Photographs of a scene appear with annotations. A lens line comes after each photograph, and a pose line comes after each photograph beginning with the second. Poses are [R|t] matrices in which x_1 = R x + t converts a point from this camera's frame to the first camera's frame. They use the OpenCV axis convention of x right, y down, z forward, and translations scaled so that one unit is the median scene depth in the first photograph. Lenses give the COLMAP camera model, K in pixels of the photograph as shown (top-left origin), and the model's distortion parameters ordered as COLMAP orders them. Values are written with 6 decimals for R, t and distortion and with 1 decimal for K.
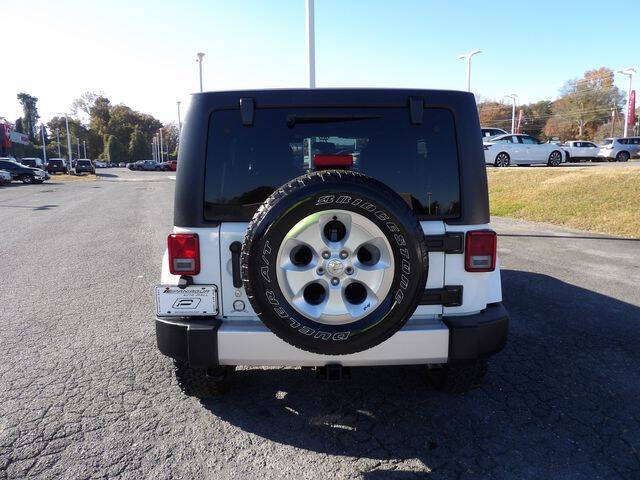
lens RADIAL K [[455.6, 0, 319.0], [0, 455.6, 227.9], [0, 0, 1]] dist [-0.027651, 0.026256]
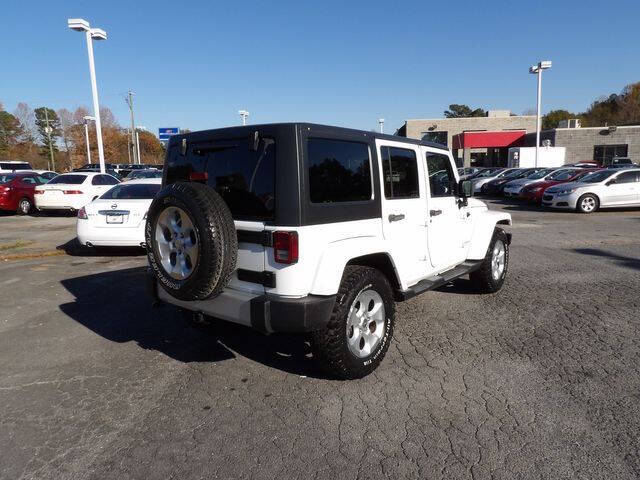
lens RADIAL K [[455.6, 0, 323.3], [0, 455.6, 236.3], [0, 0, 1]] dist [-0.027651, 0.026256]
pose [[0.774641, 0.079897, -0.627333, 1.262940], [-0.094757, 0.995452, 0.009772, -0.002381], [0.625261, 0.051874, 0.778690, 0.065358]]
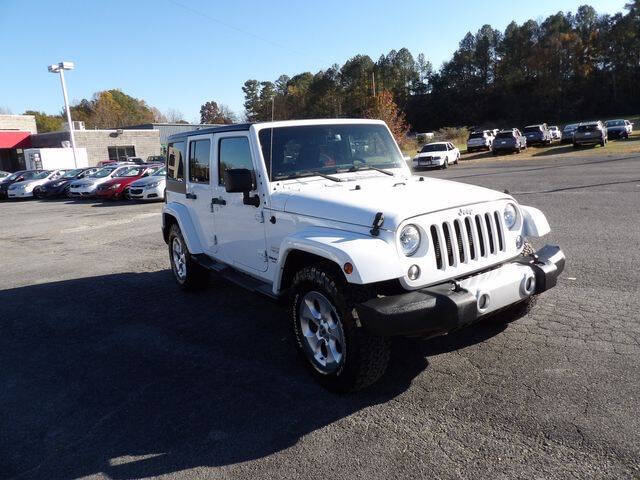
lens RADIAL K [[455.6, 0, 324.4], [0, 455.6, 237.2], [0, 0, 1]] dist [-0.027651, 0.026256]
pose [[0.933292, -0.114193, 0.340478, -0.225298], [0.115421, 0.993176, 0.016720, 0.158378], [-0.340064, 0.023694, 0.940104, -0.687895]]
